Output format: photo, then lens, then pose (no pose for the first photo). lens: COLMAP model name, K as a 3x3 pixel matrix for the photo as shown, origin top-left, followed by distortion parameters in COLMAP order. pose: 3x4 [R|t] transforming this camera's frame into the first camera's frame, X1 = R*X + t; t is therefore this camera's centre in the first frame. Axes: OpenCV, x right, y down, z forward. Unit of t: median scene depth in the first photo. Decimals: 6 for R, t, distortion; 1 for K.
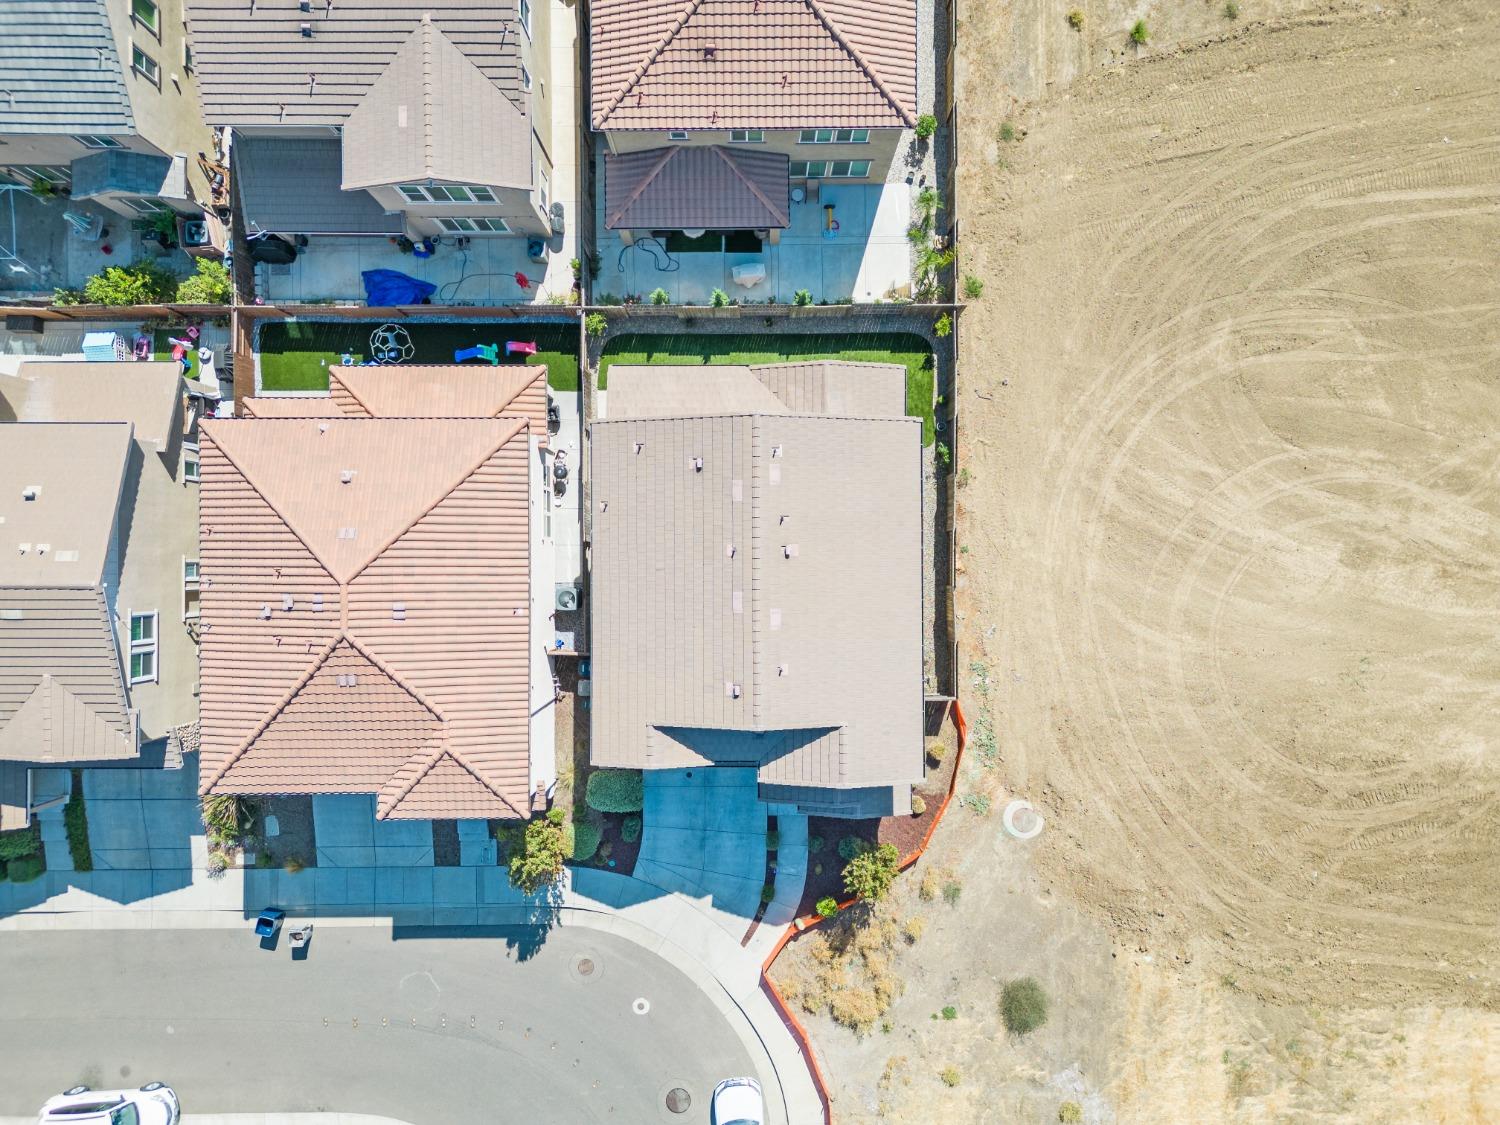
lens RADIAL K [[1053.5, 0, 750.6], [0, 1053.5, 559.8], [0, 0, 1]] dist [0.029589, -0.012451]
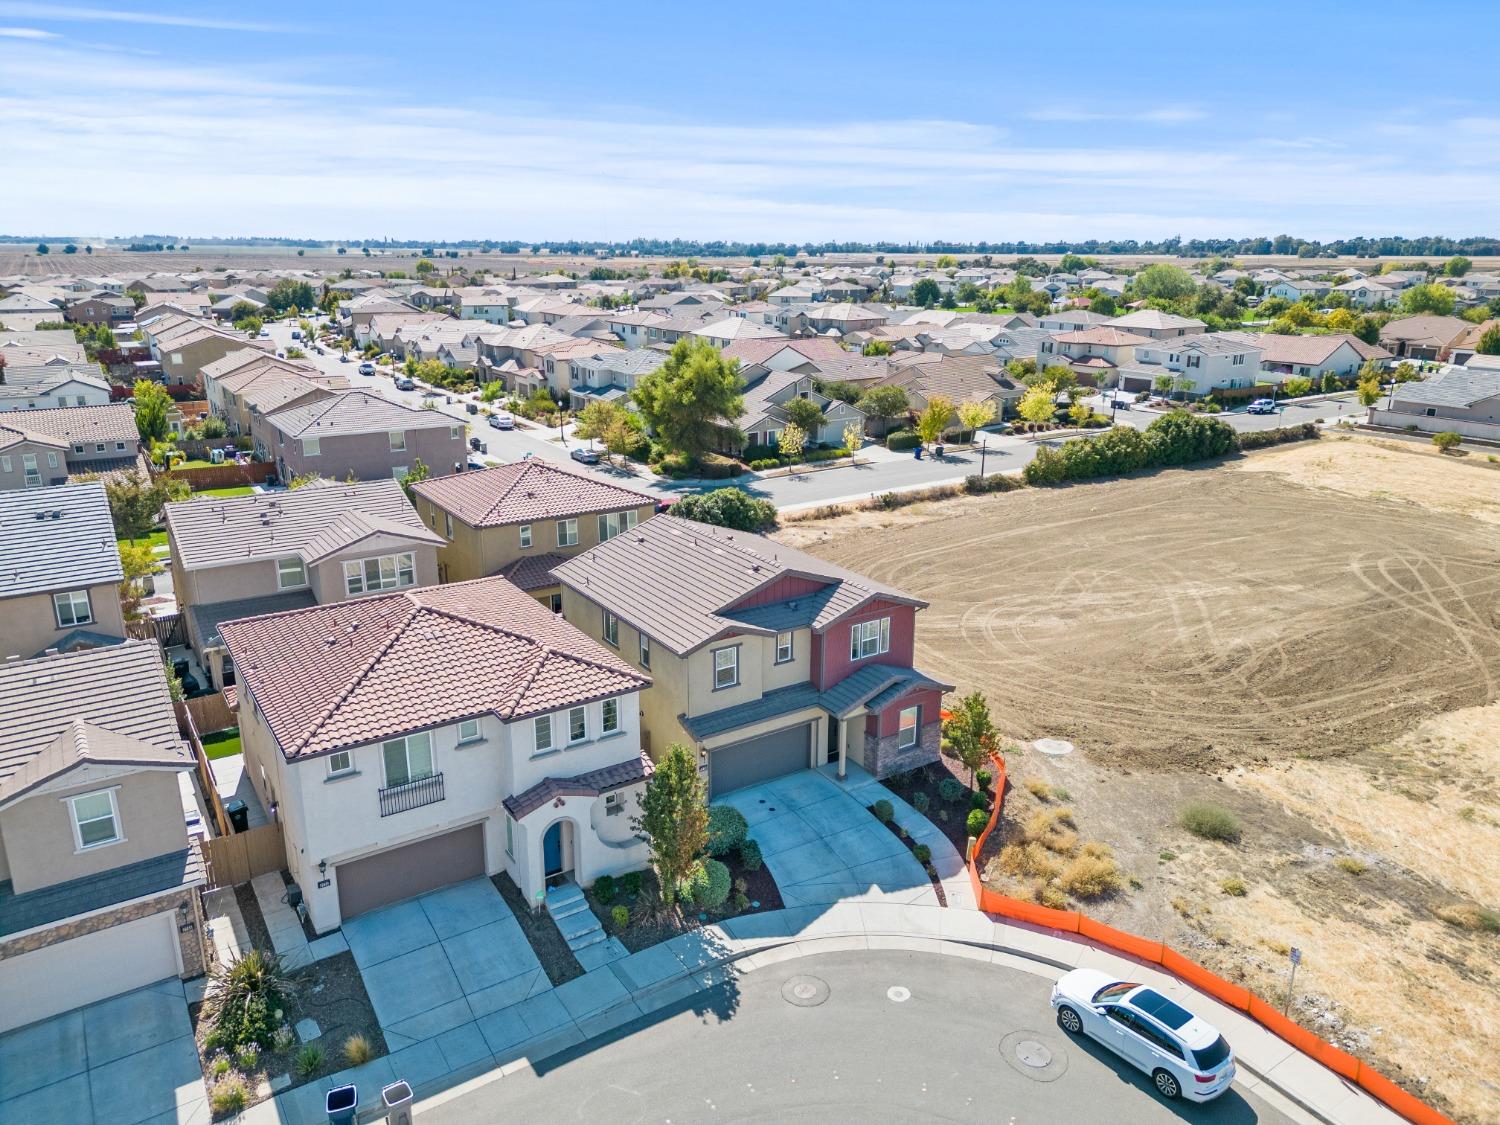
lens RADIAL K [[1053.5, 0, 746.7], [0, 1053.5, 558.9], [0, 0, 1]] dist [0.029589, -0.012451]
pose [[0.836723, -0.146813, 0.527580, -0.534235], [0.547533, 0.242133, -0.800986, 0.881934], [-0.010150, 0.959071, 0.282983, 0.517867]]
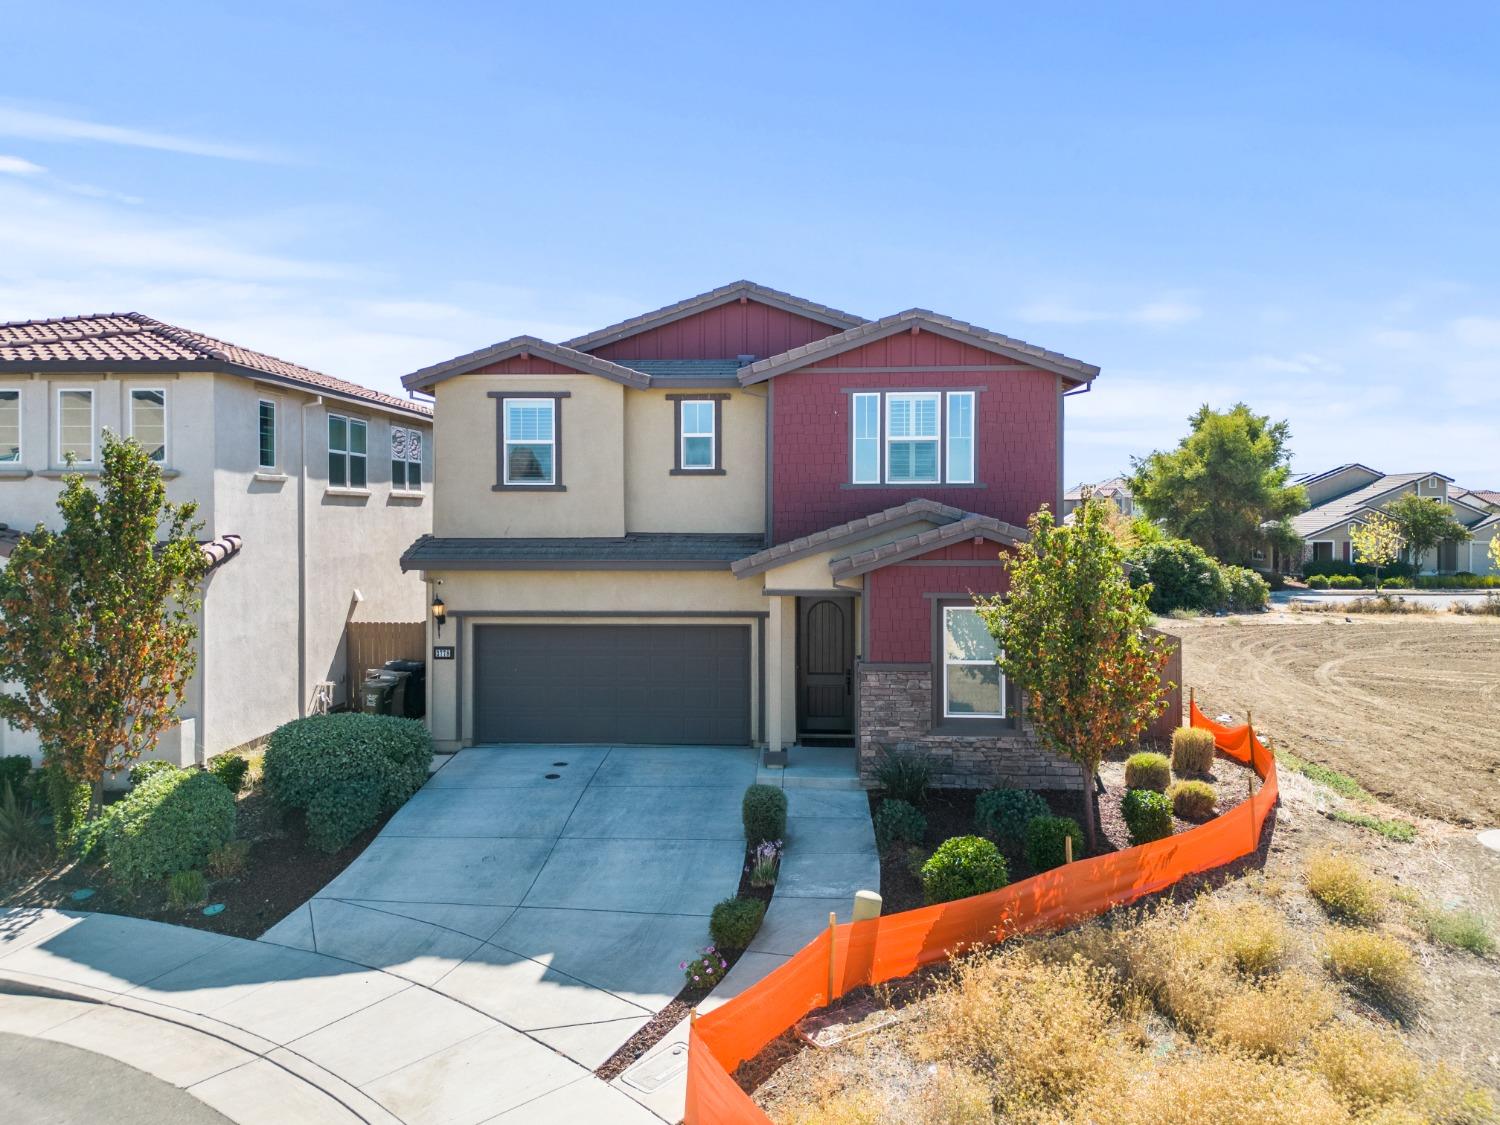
lens RADIAL K [[1053.5, 0, 743.9], [0, 1053.5, 557.5], [0, 0, 1]] dist [0.029589, -0.012451]
pose [[0.997368, 0.004210, -0.072390, 0.036567], [-0.072497, 0.037880, -0.996649, 0.576967], [-0.001453, 0.999273, 0.038085, 0.897267]]
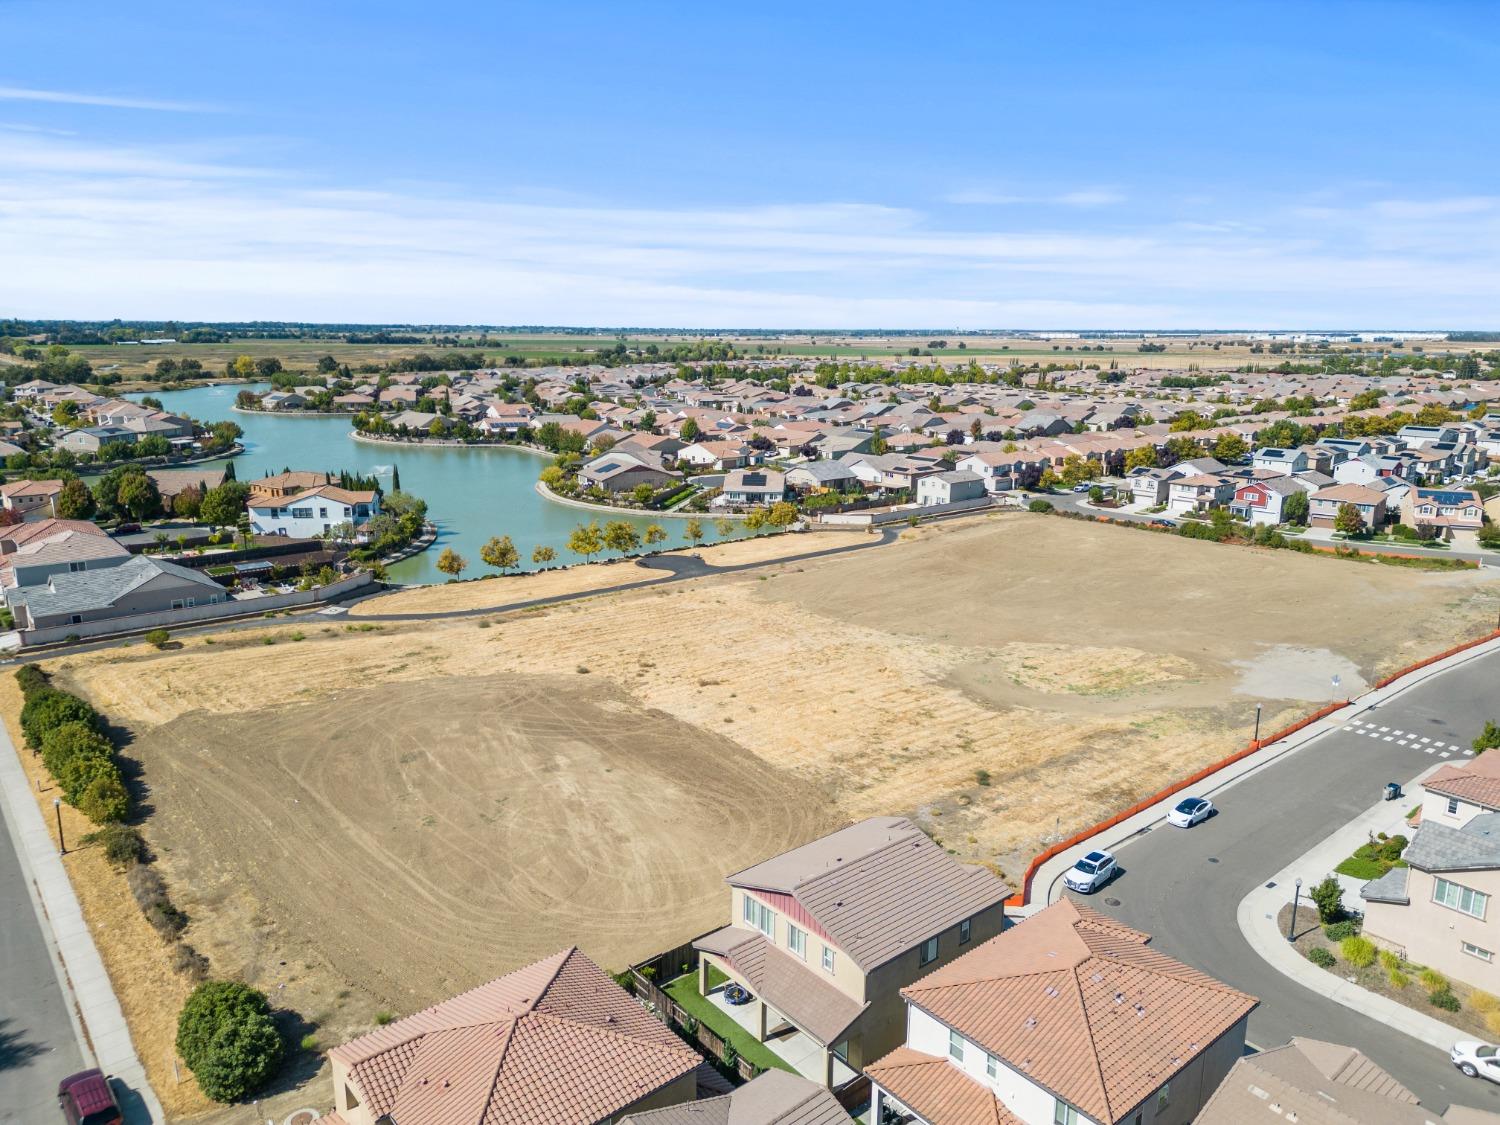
lens RADIAL K [[1053.5, 0, 748.0], [0, 1053.5, 561.1], [0, 0, 1]] dist [0.029589, -0.012451]
pose [[-0.633054, -0.164614, 0.756403, -0.891061], [0.774108, -0.135366, 0.618412, -0.909028], [0.000592, 0.977025, 0.213123, 0.120437]]
